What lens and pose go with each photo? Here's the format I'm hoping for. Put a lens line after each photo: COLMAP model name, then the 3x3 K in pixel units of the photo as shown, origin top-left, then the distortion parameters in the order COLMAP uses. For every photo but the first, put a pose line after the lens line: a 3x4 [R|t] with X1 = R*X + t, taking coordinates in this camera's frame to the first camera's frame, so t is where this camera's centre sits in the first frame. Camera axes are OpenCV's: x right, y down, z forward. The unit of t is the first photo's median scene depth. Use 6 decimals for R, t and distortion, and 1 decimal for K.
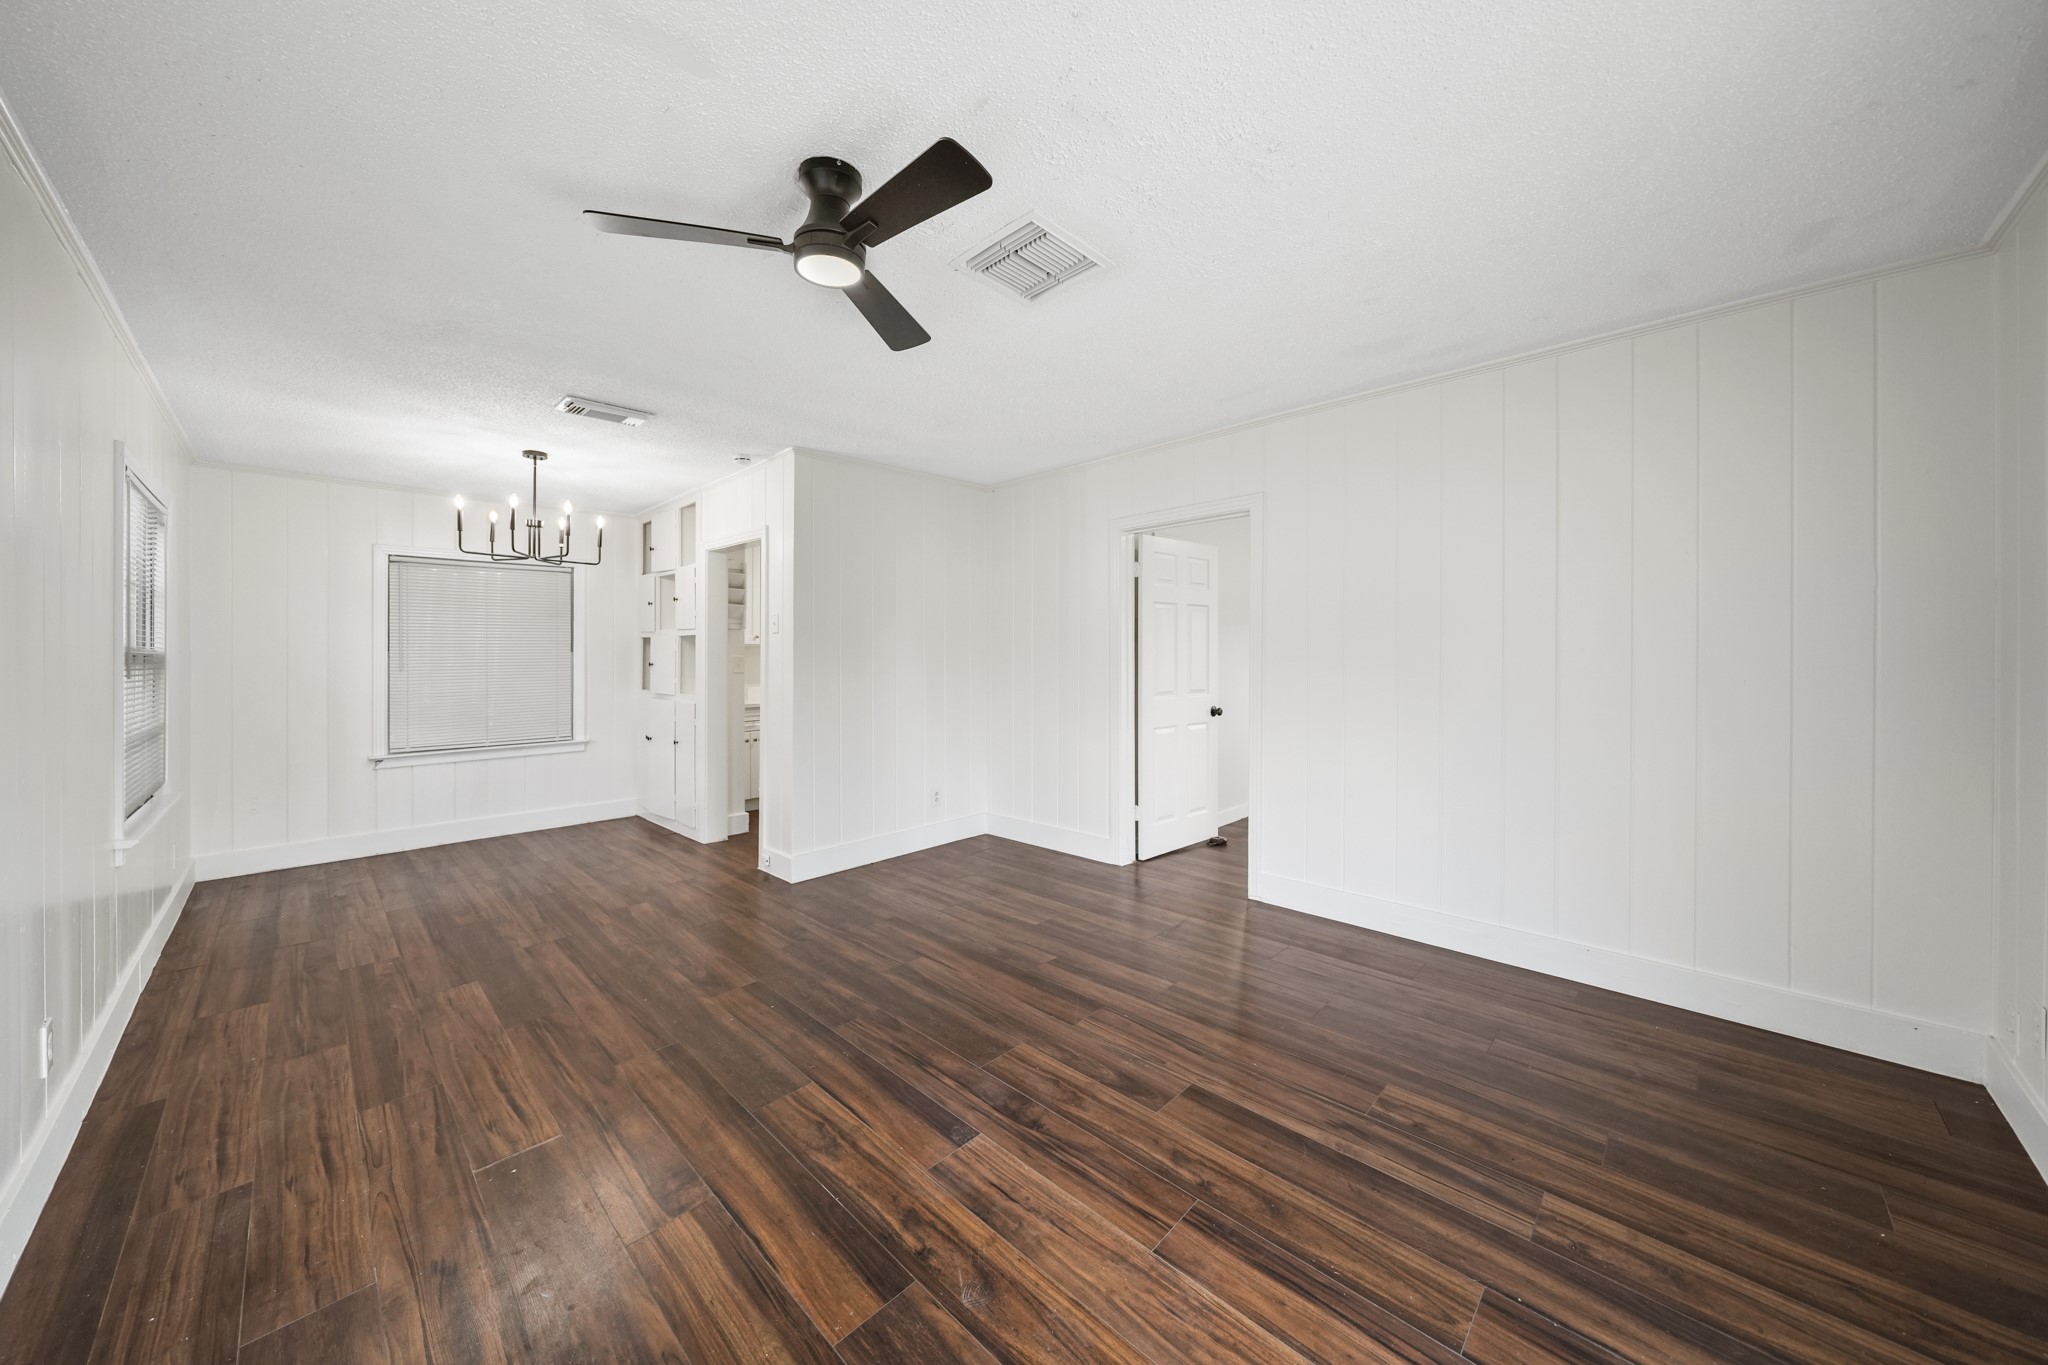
lens RADIAL K [[699.3, 0, 1005.7], [0, 699.3, 645.6], [0, 0, 1]] dist [-0.000499, 0.000019]
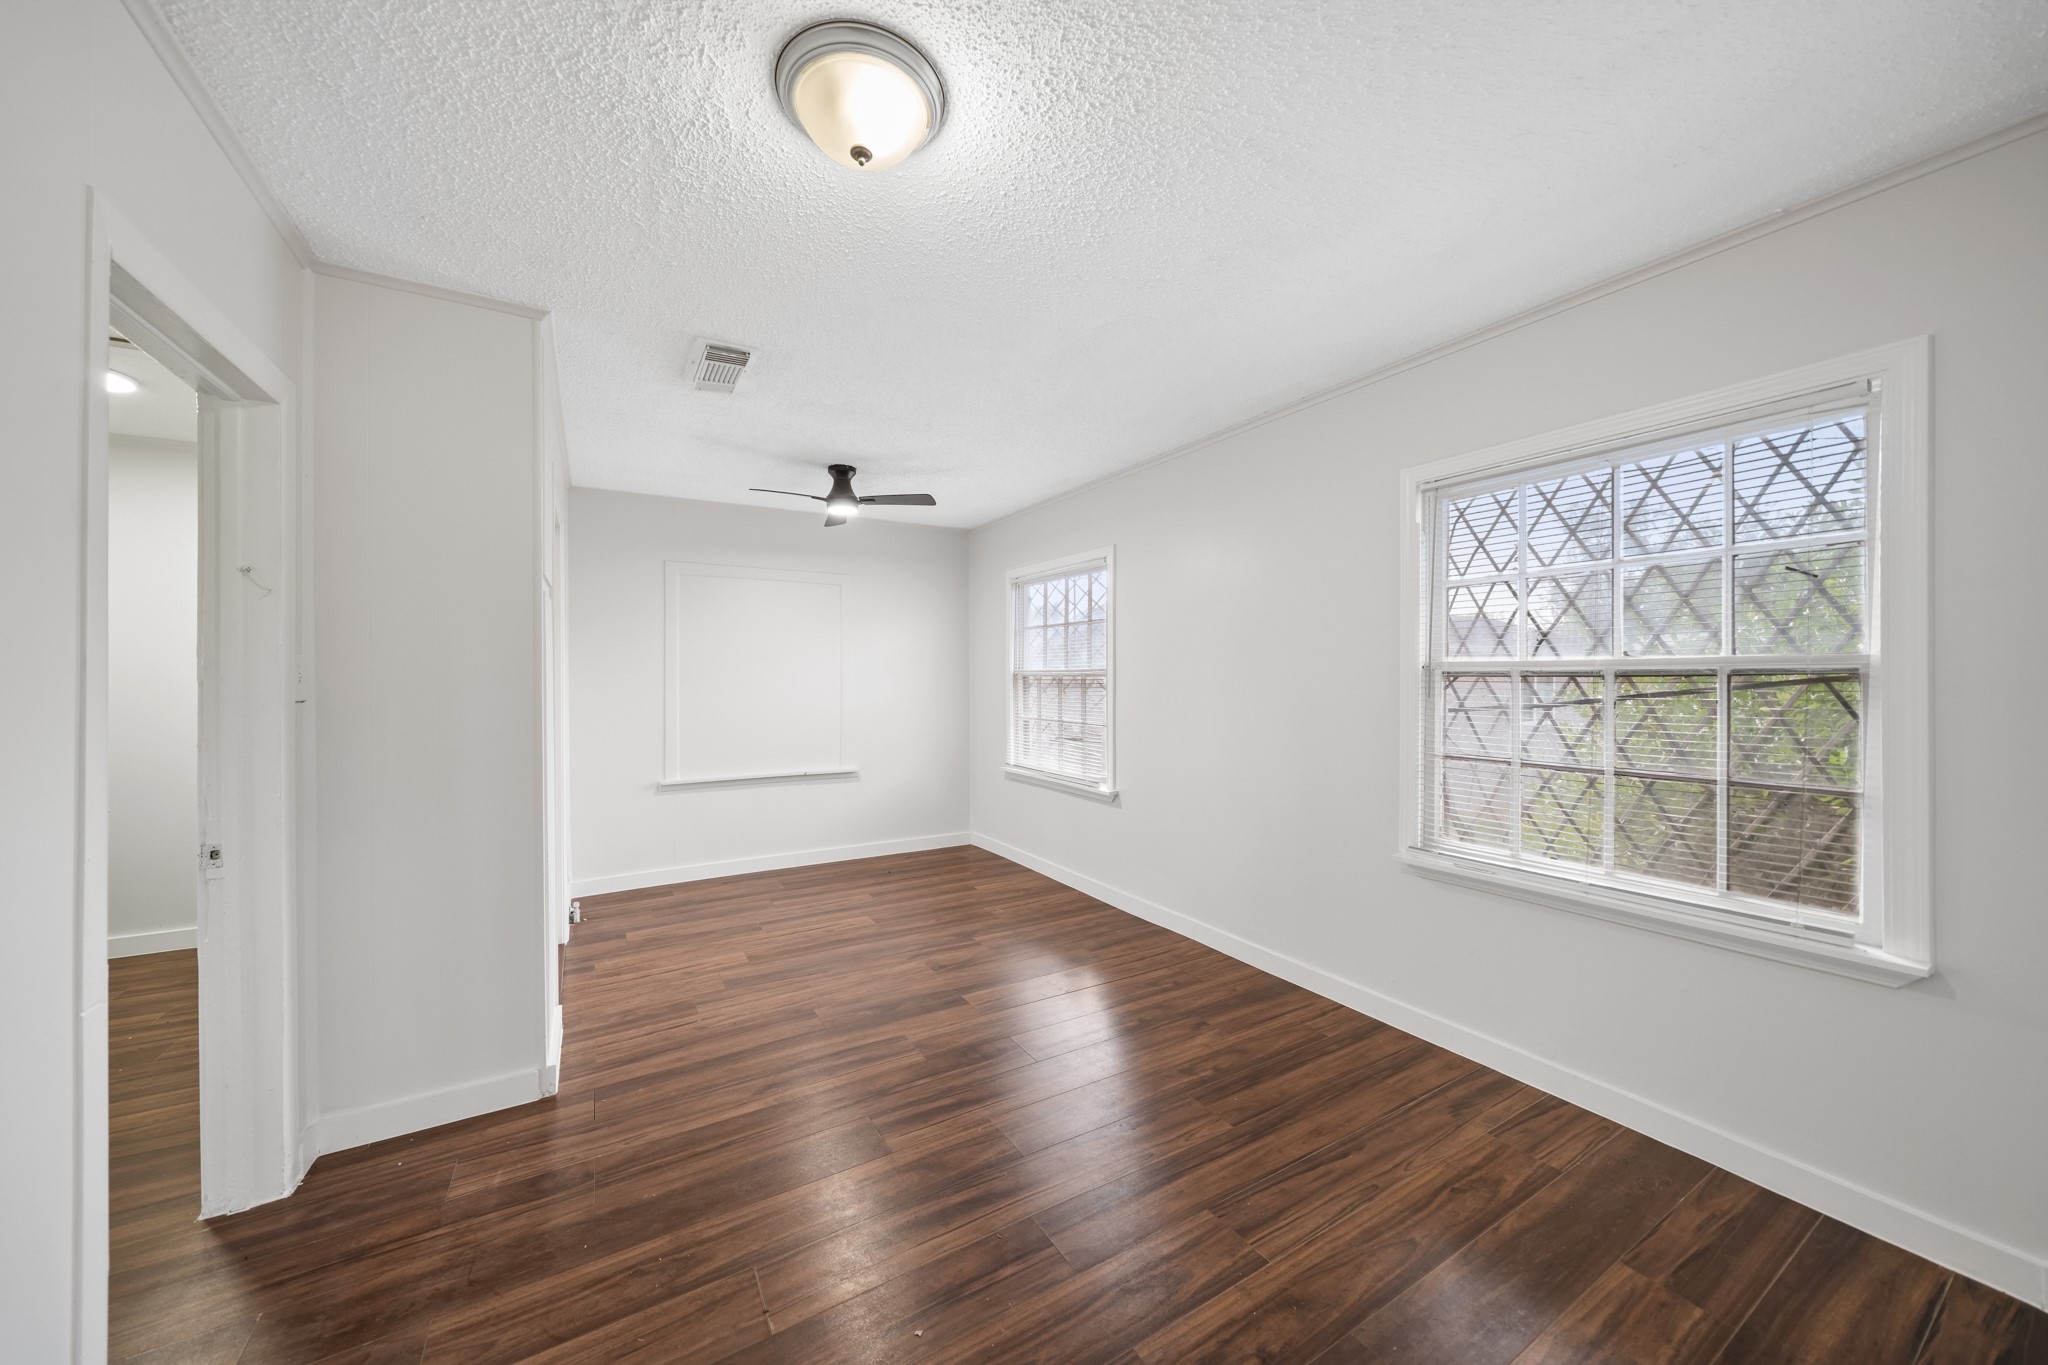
lens RADIAL K [[729.0, 0, 1026.7], [0, 729.0, 686.1], [0, 0, 1]] dist [-0.000643, -0.000025]
pose [[0.243389, -0.003203, 0.969923, -0.695562], [-0.010629, 0.999926, 0.005969, 0.008553], [-0.969870, -0.011762, 0.243337, 0.688996]]
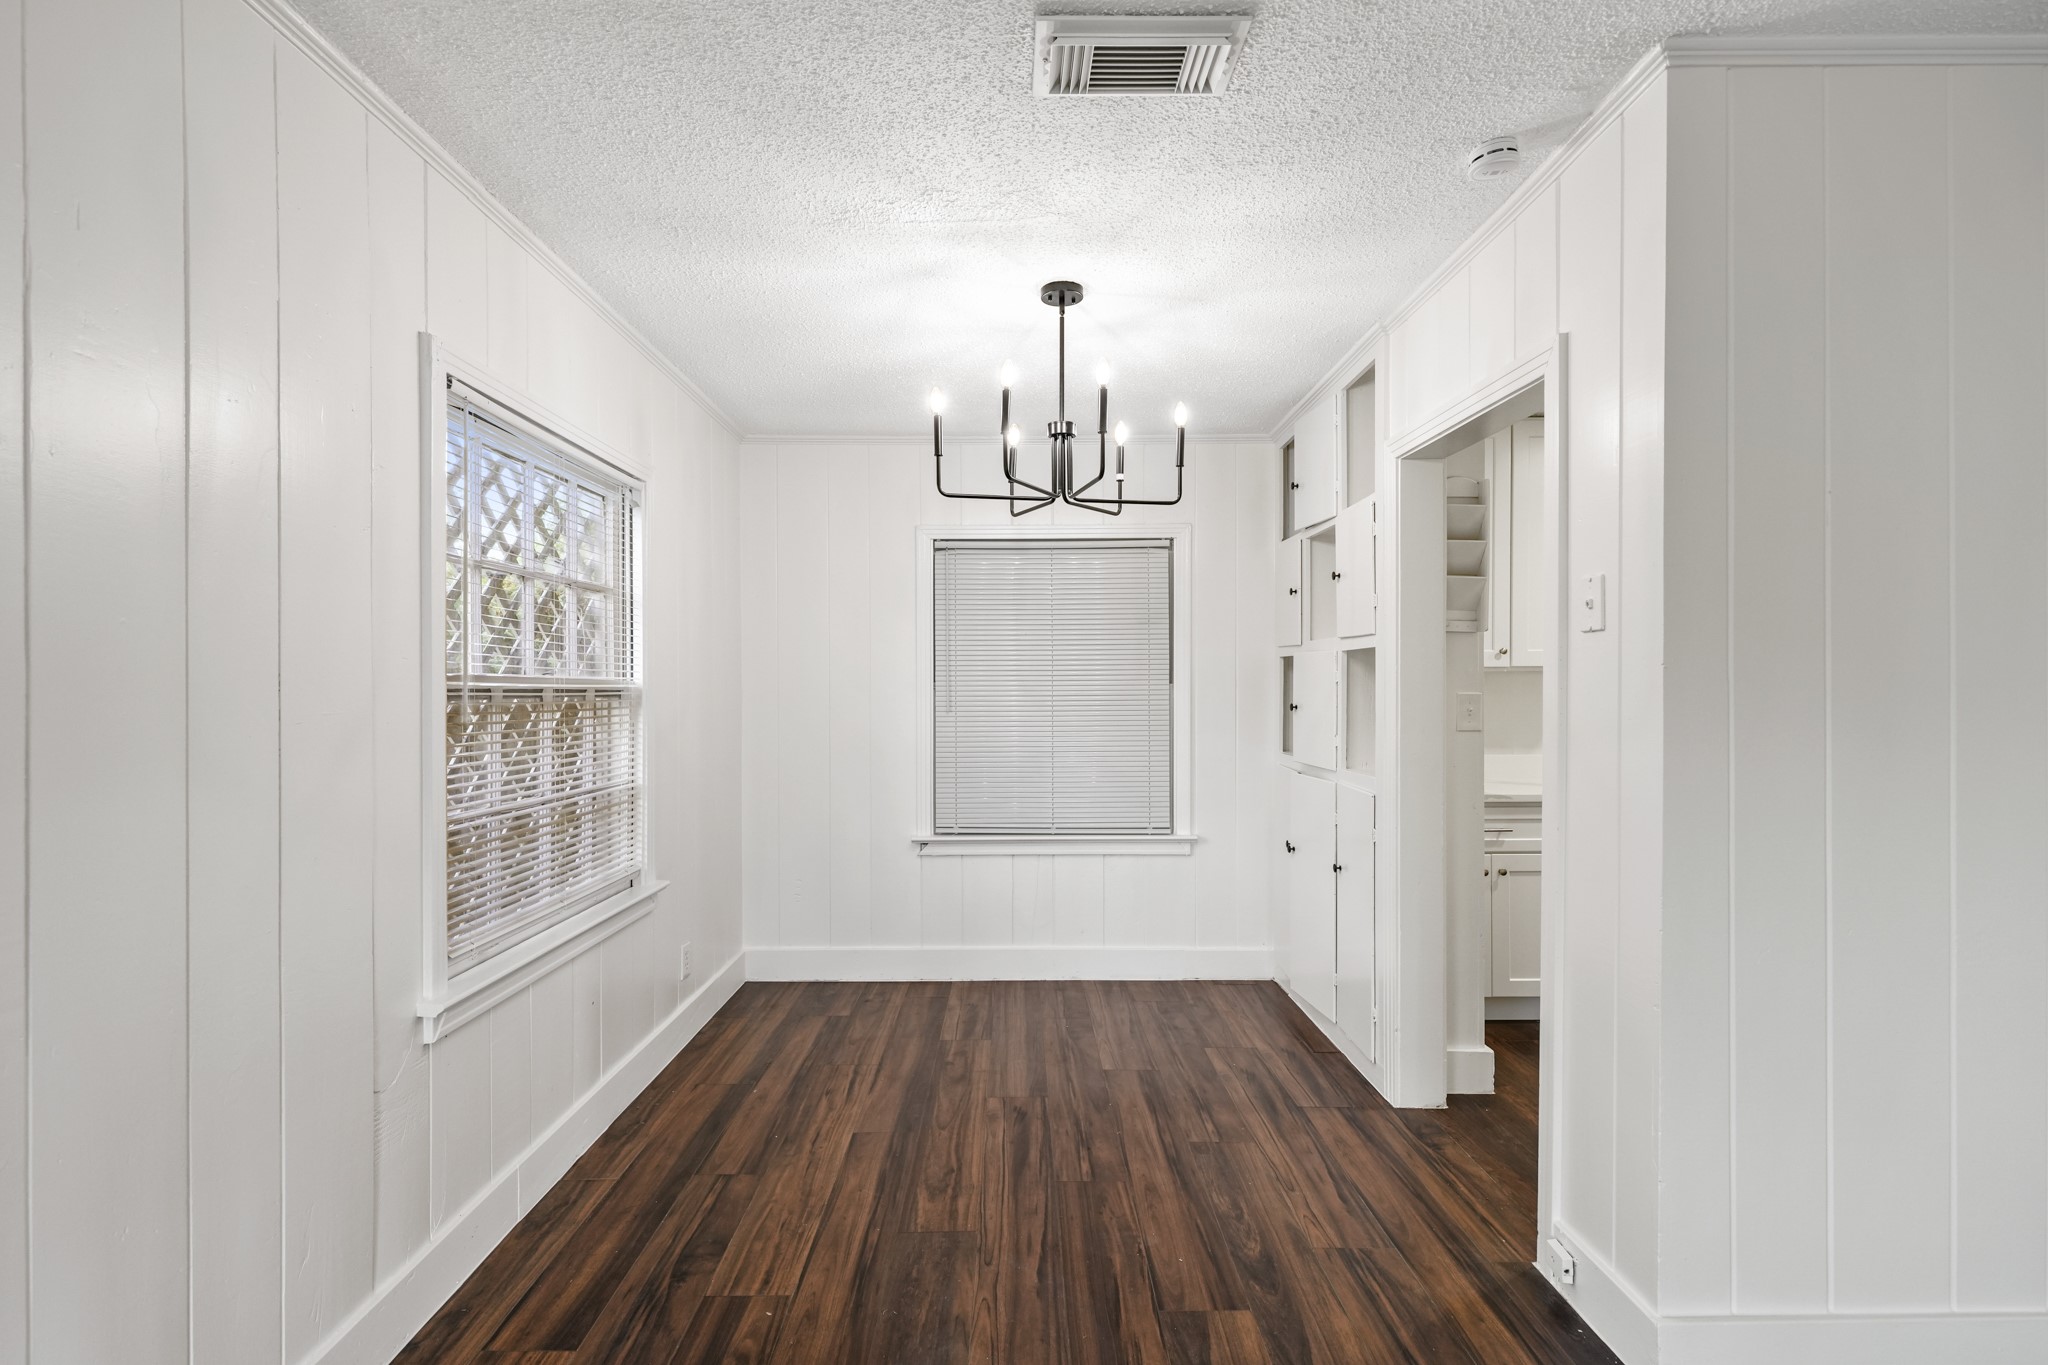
lens RADIAL K [[950.5, 0, 1021.9], [0, 950.5, 692.1], [0, 0, 1]] dist [-0.000550, -0.000141]
pose [[0.709372, 0.006051, -0.704808, -0.165177], [0.007725, 0.999836, 0.016359, 0.002462], [0.704792, -0.017049, 0.709209, 0.386031]]
